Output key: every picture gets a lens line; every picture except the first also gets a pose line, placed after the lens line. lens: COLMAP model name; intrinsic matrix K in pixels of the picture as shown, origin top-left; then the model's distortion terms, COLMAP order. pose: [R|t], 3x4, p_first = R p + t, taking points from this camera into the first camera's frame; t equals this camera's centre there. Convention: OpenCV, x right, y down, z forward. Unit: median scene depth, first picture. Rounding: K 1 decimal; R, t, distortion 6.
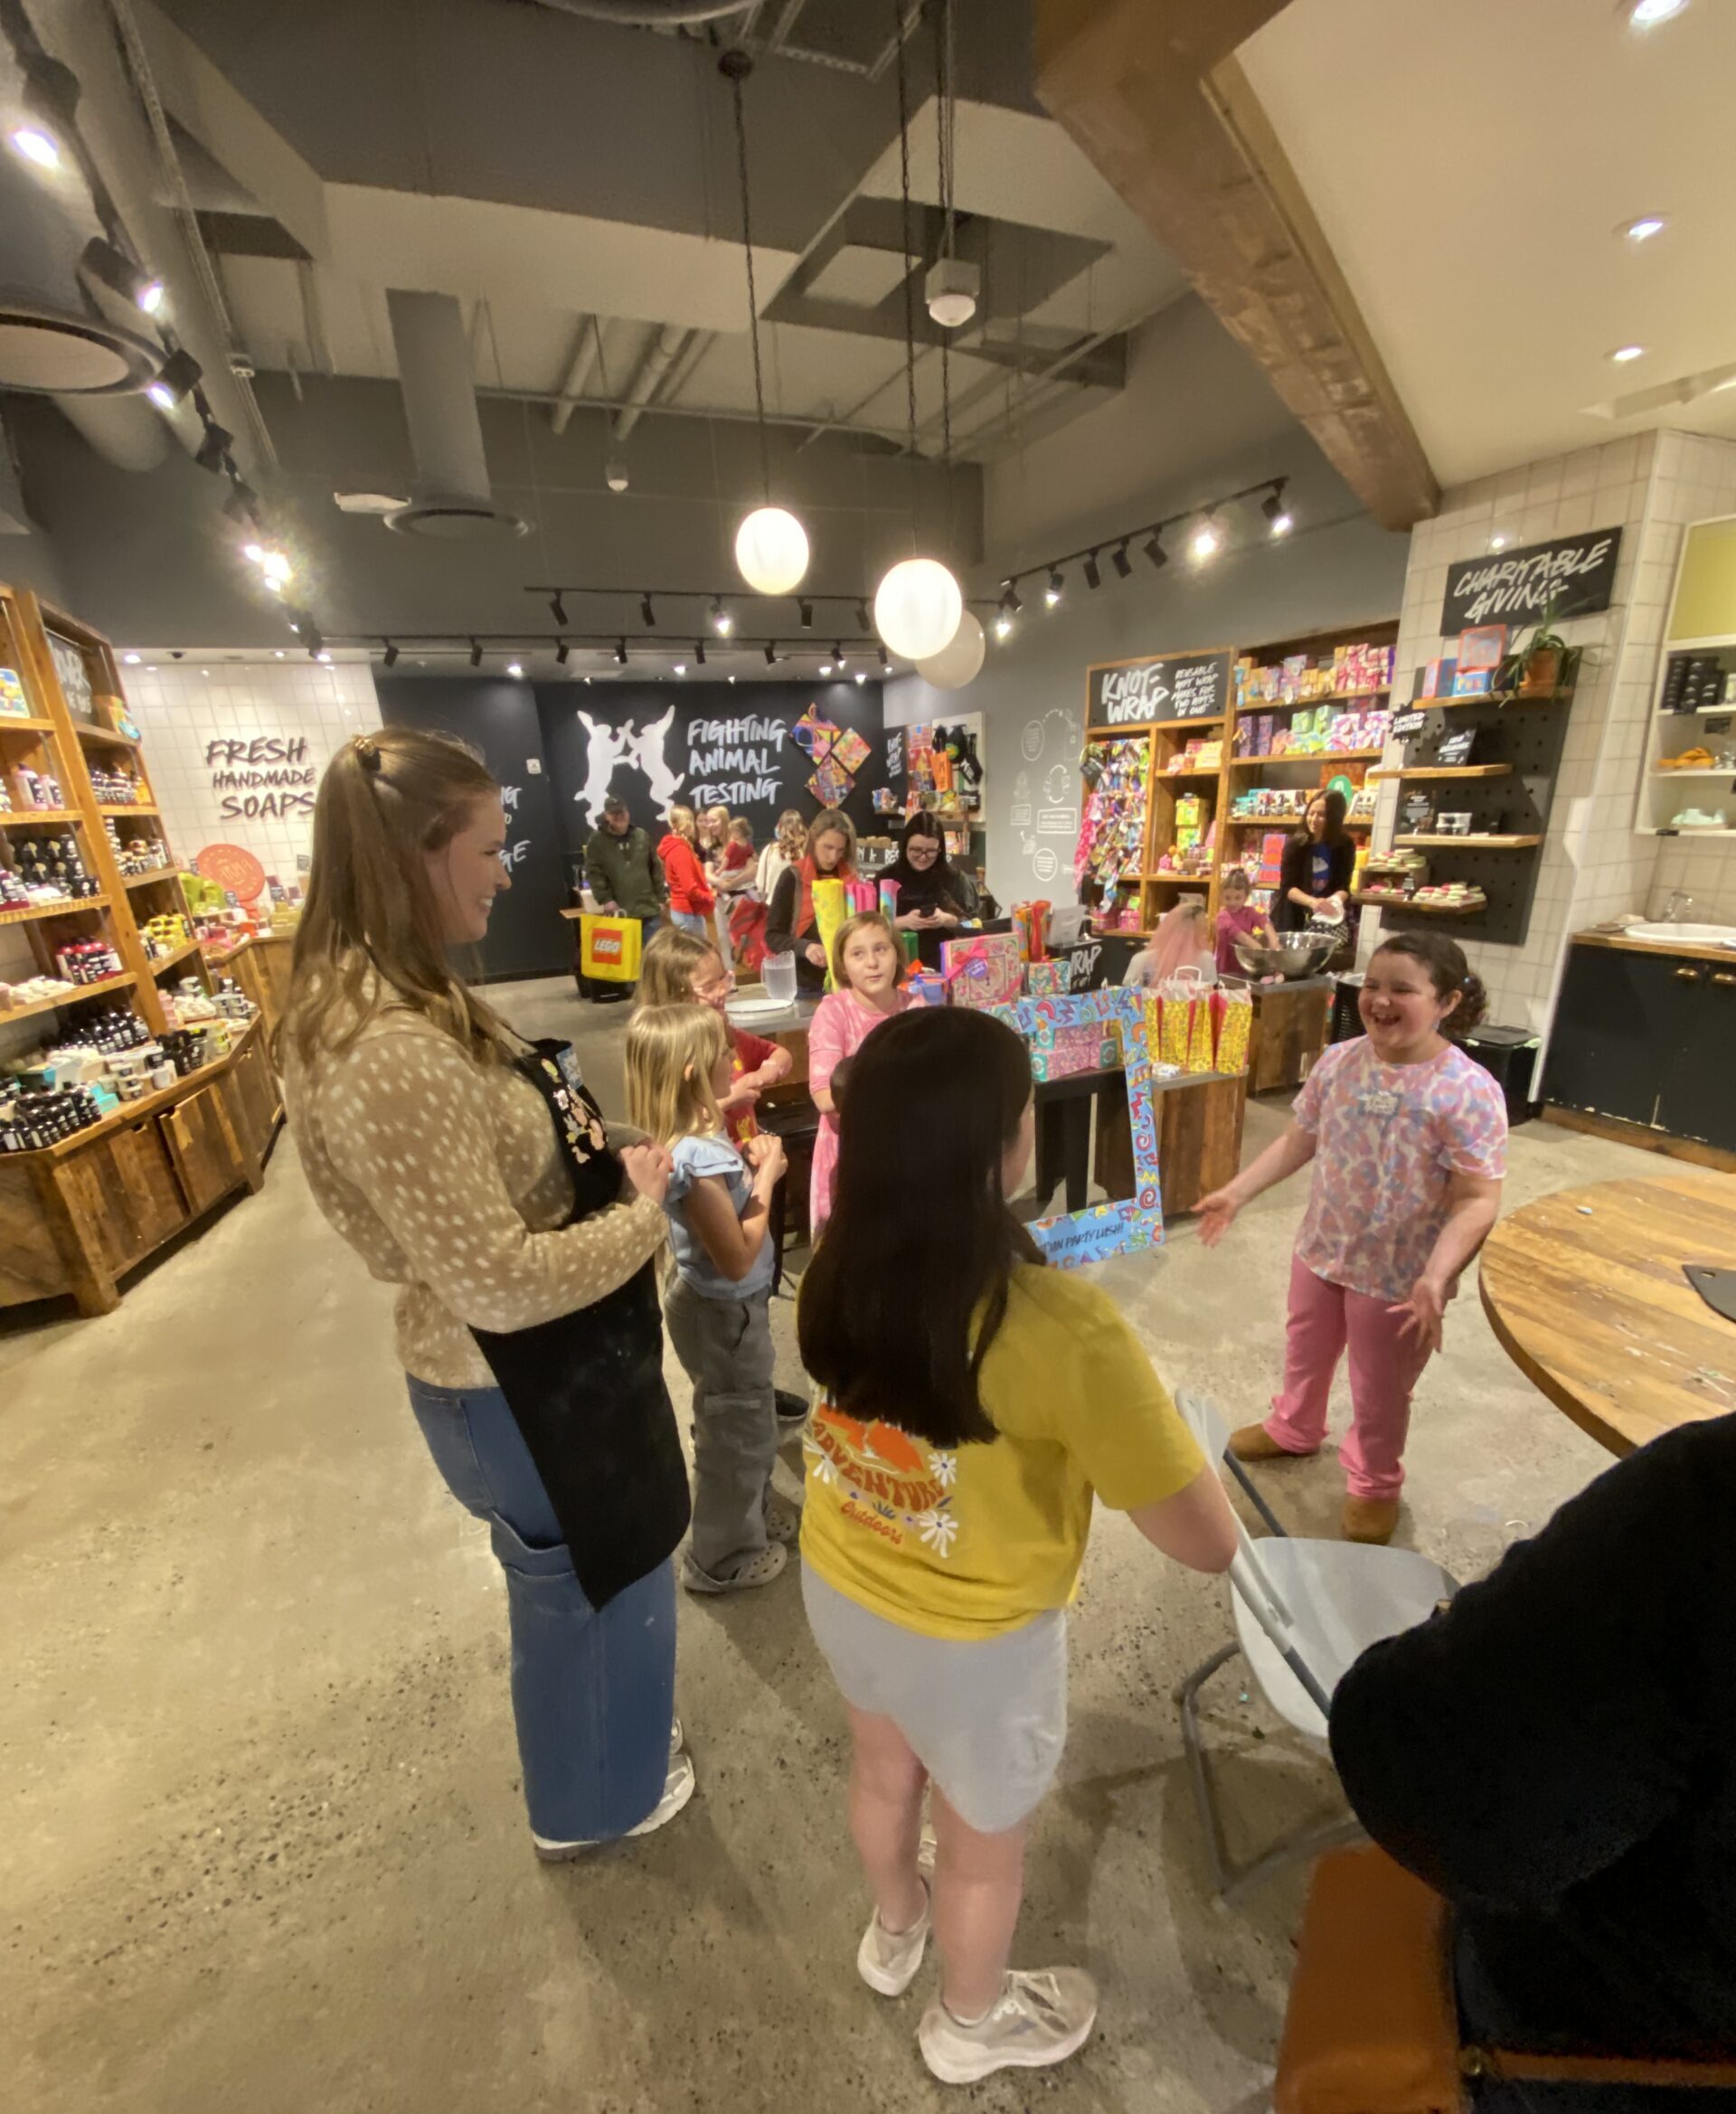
lens RADIAL K [[949.9, 0, 868.0], [0, 949.9, 1168.1], [0, 0, 1]] dist [0.001462, -0.010207]
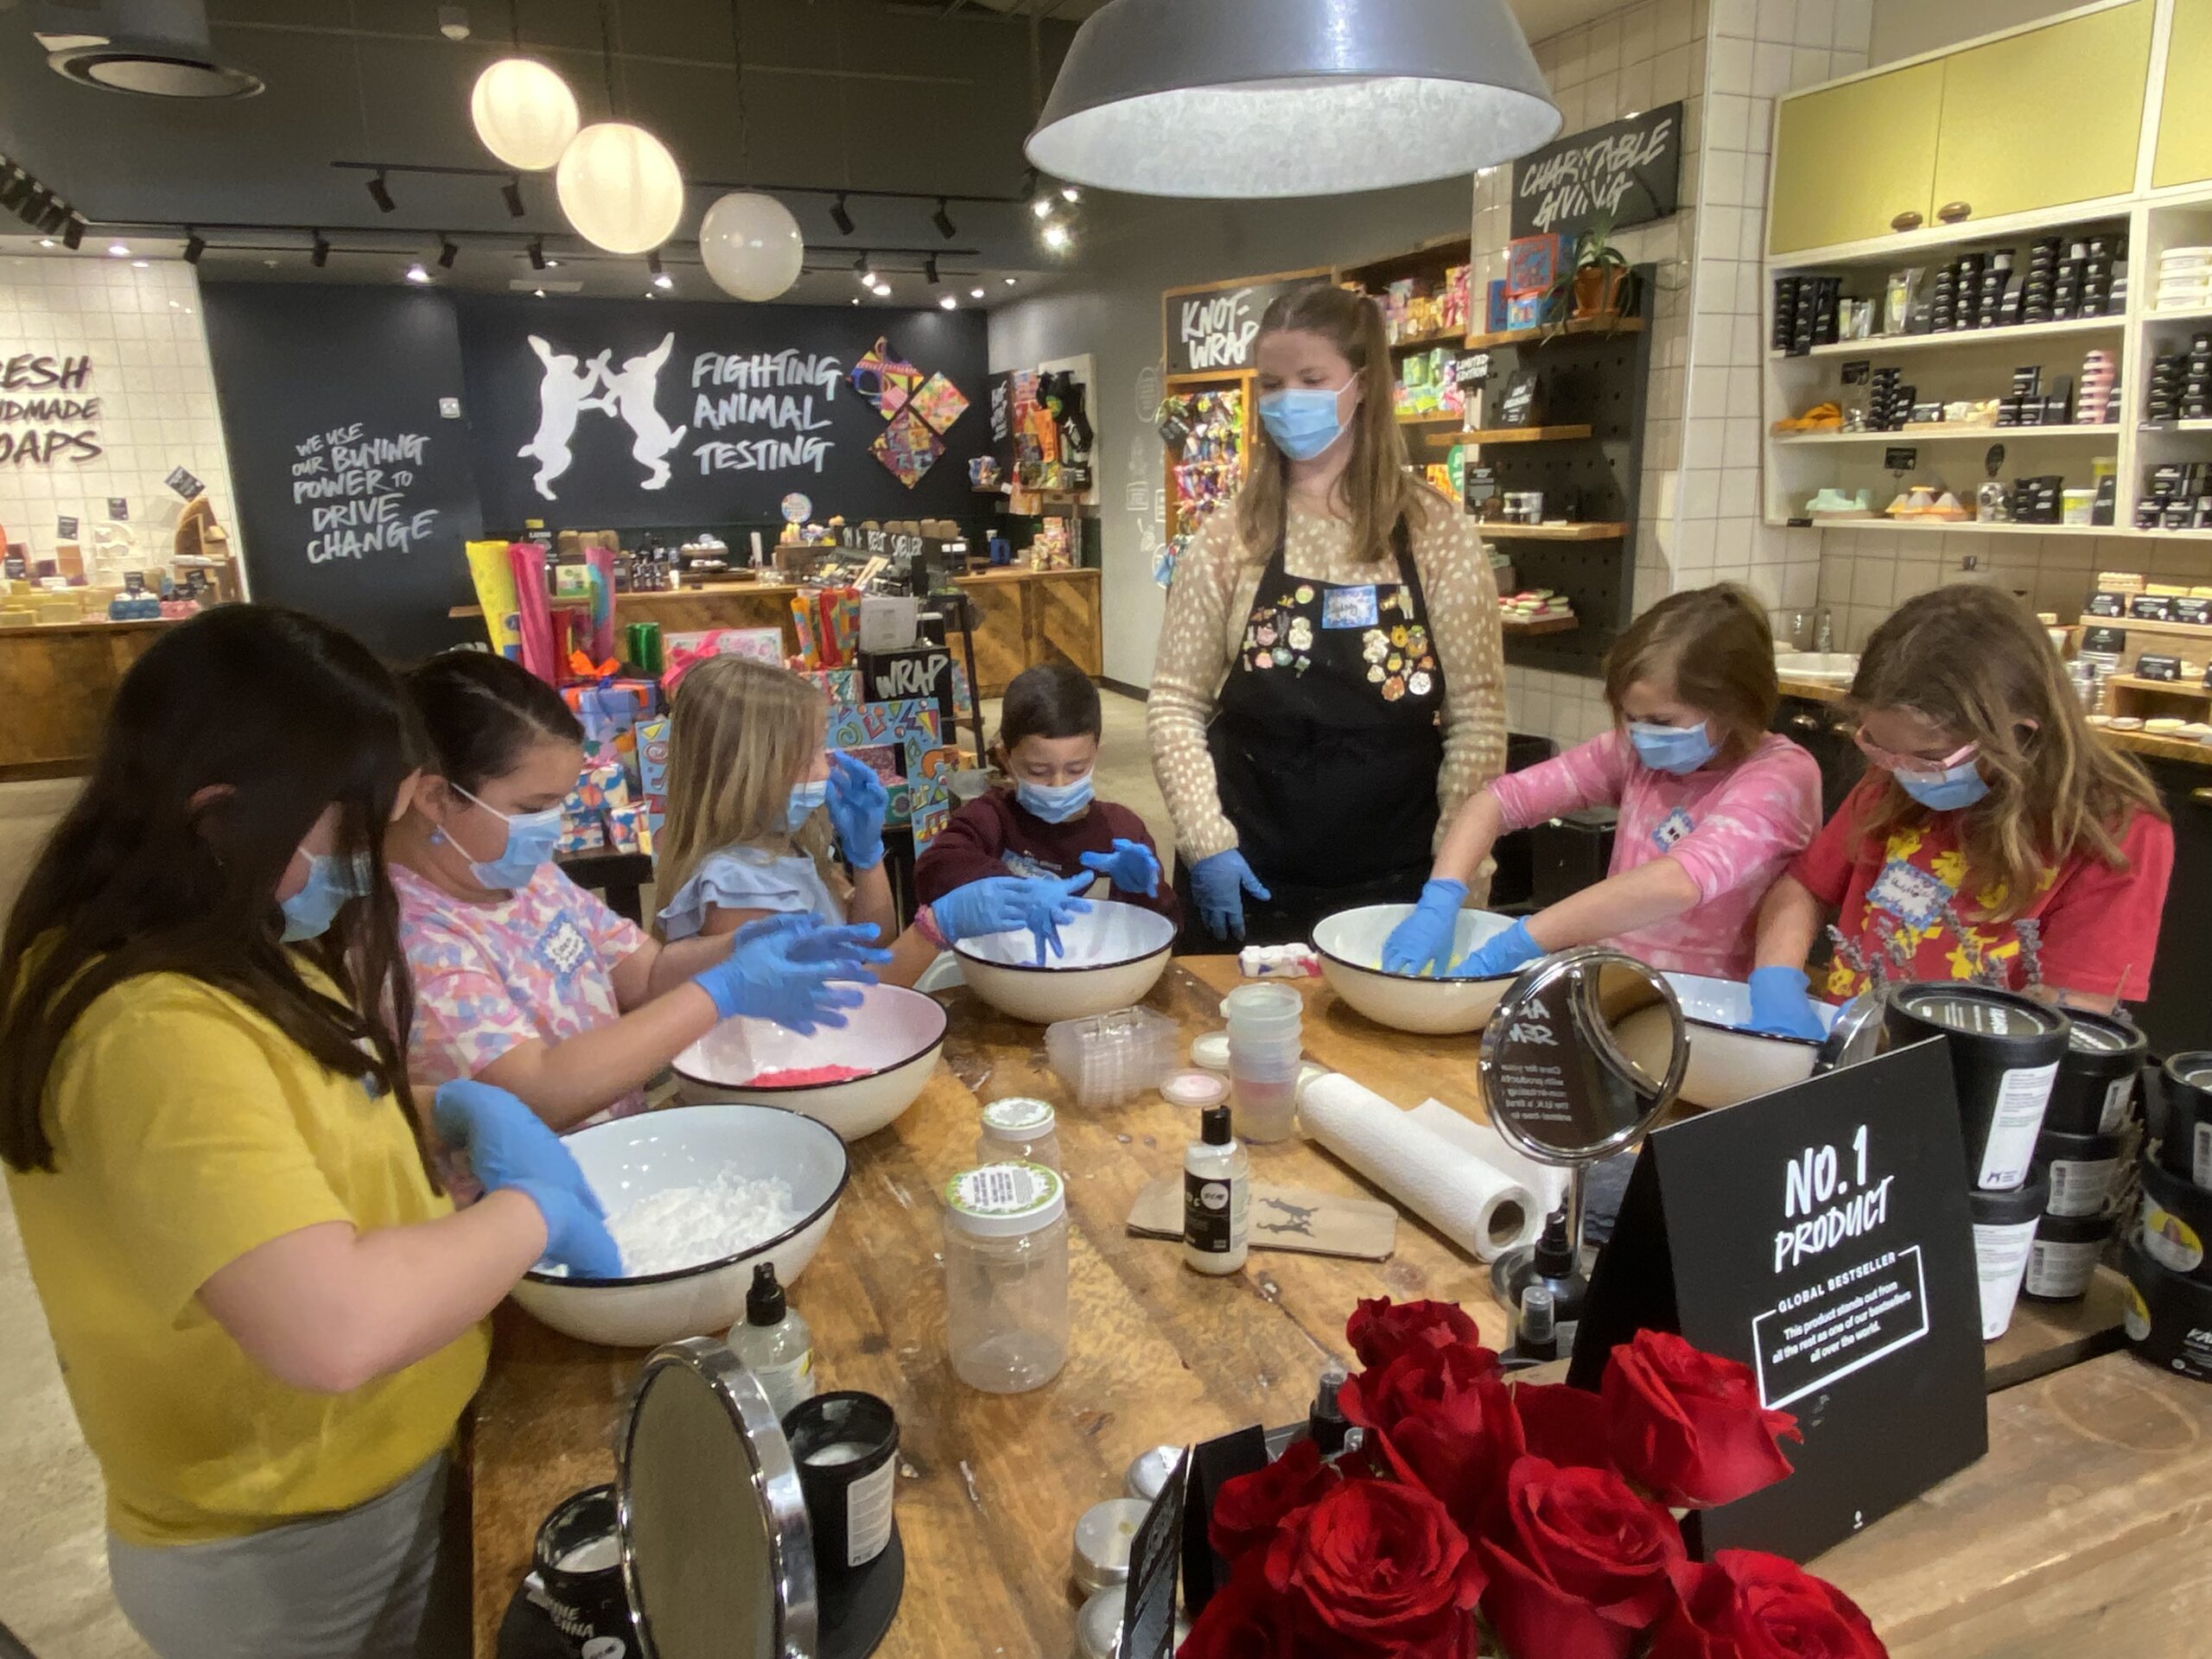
lens RADIAL K [[1413.3, 0, 1106.0], [0, 1413.3, 829.5], [0, 0, 1]] dist [0.069909, -0.083817]
pose [[0.999316, 0.032153, -0.018291, 0.202951], [-0.034256, 0.990977, -0.129584, 0.010210], [0.013959, 0.130122, 0.991400, -0.006389]]
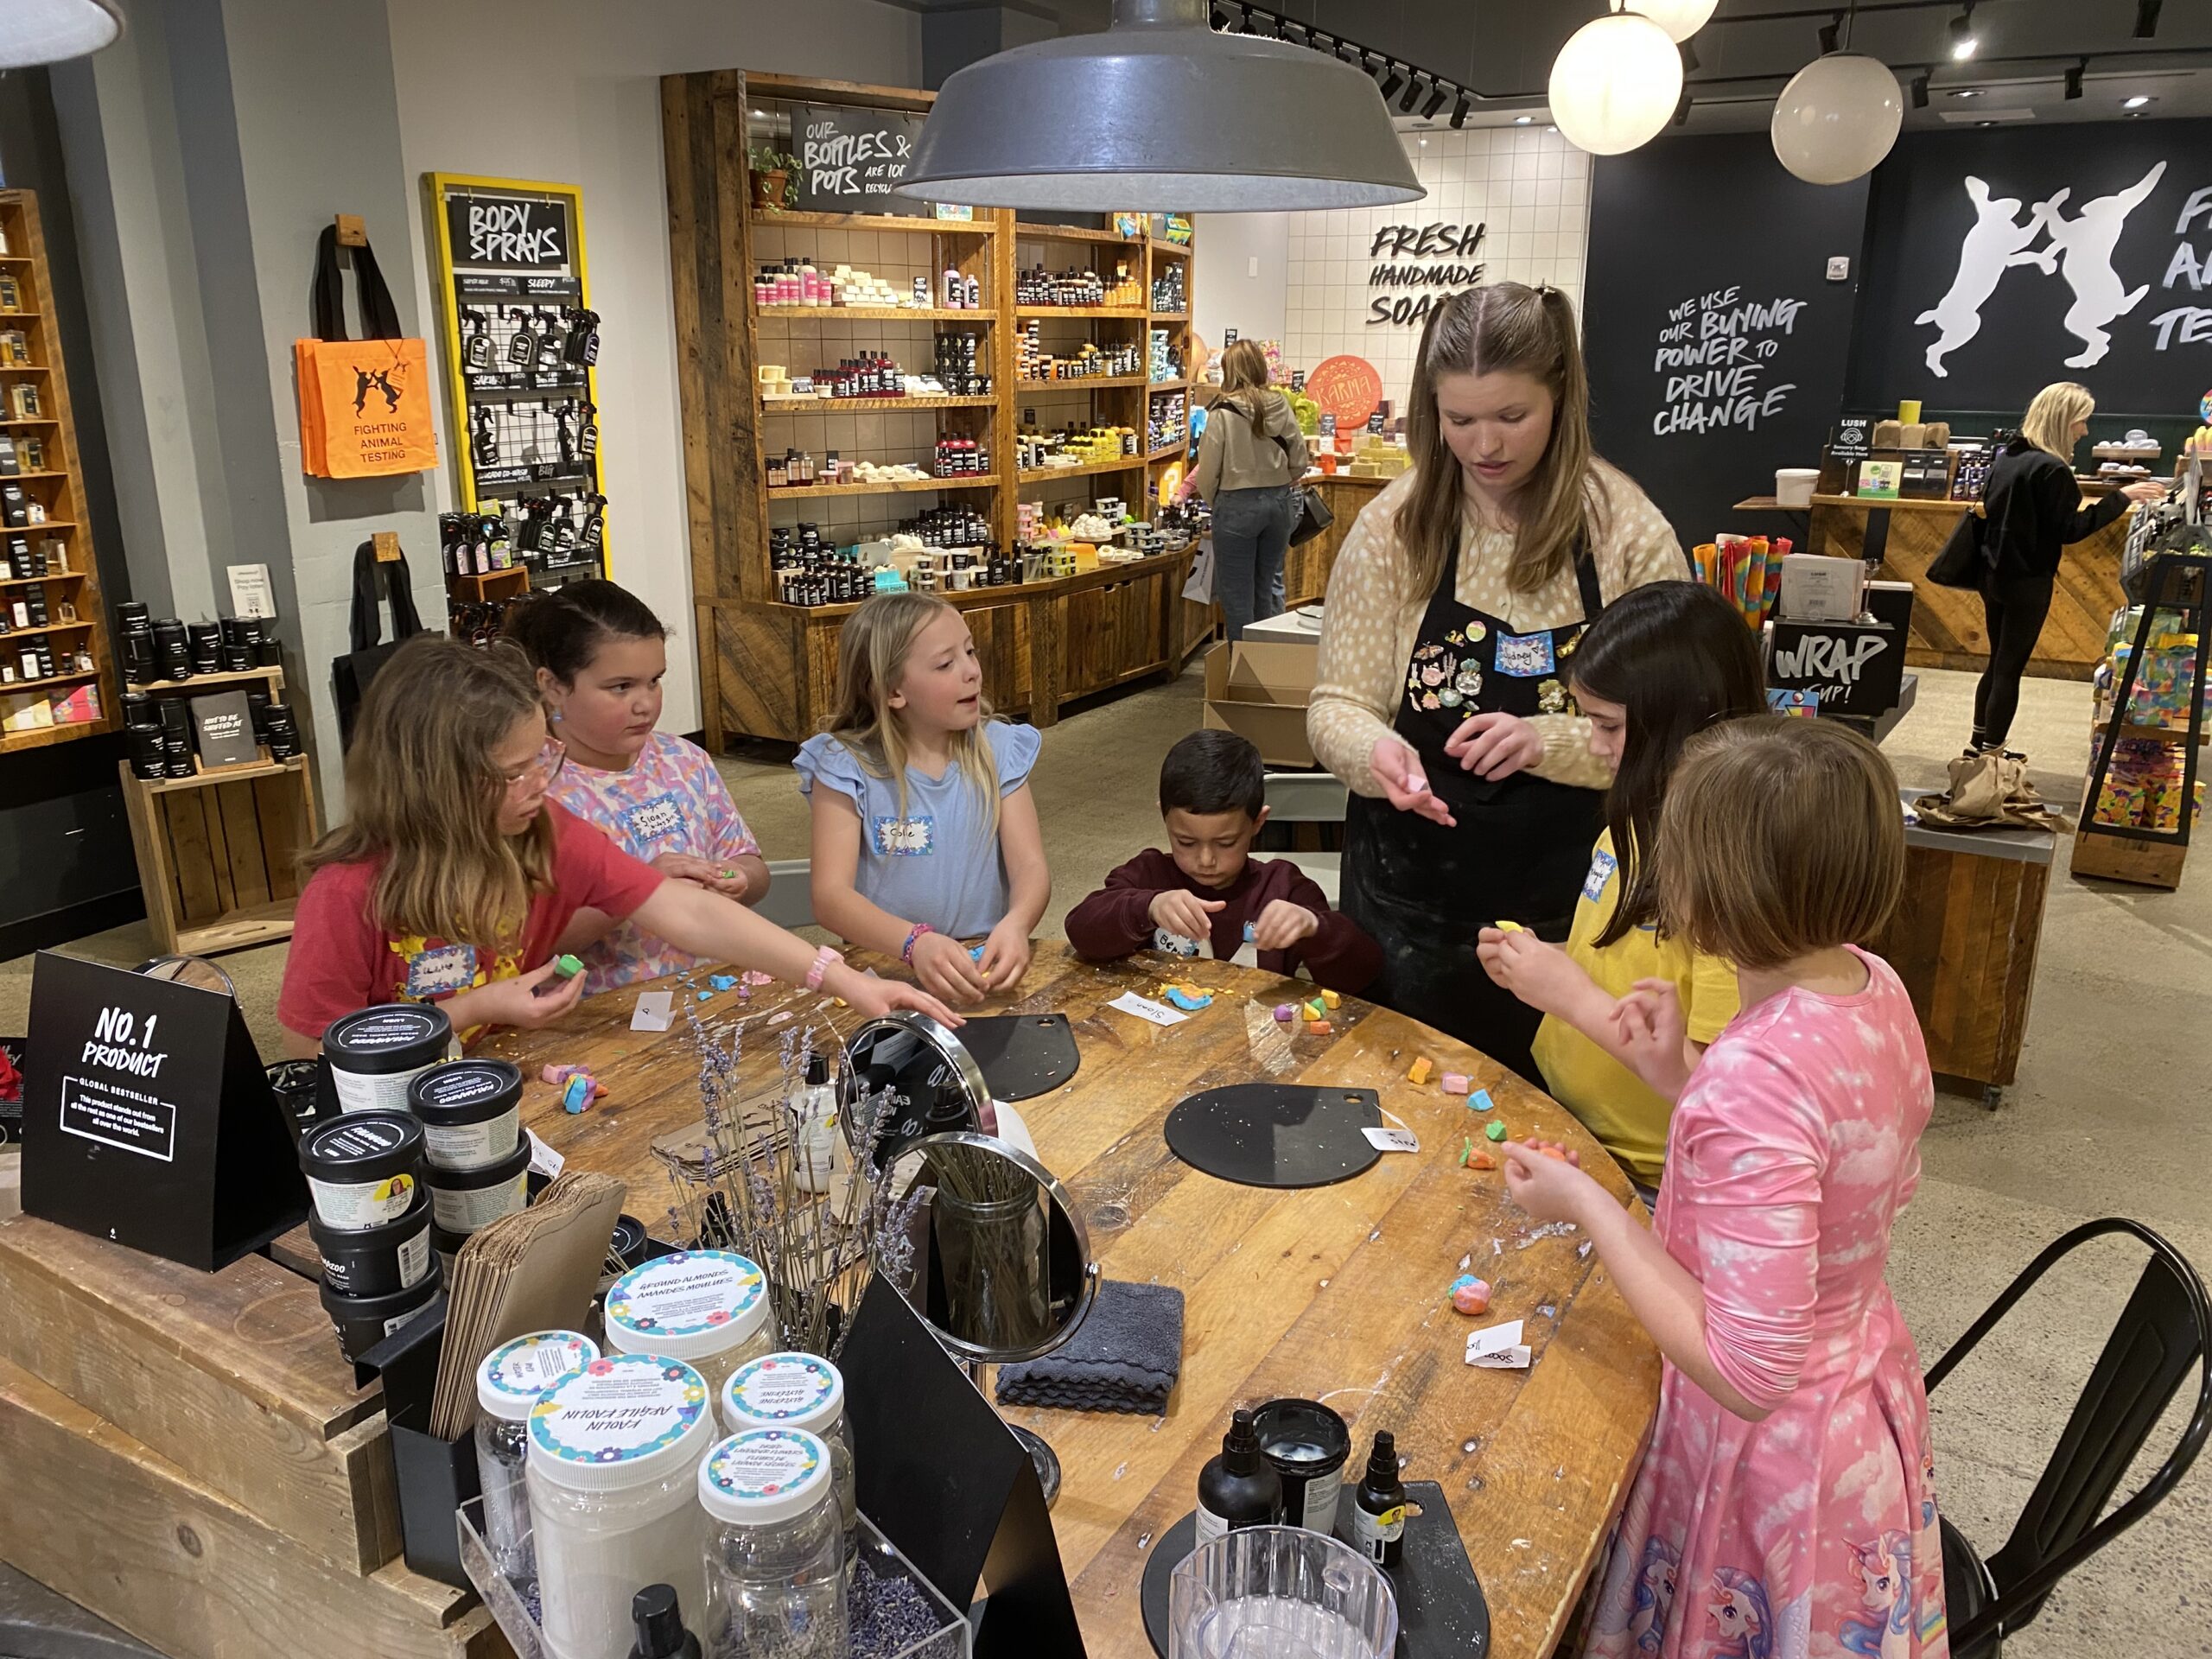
lens RADIAL K [[1673.7, 0, 1106.0], [0, 1673.7, 829.5], [0, 0, 1]] dist [0.002667, 0.009738]
pose [[0.572406, 0.285475, -0.768671, 0.391317], [-0.332614, 0.937687, 0.100558, -0.040975], [0.749479, 0.198111, 0.631691, 0.037915]]
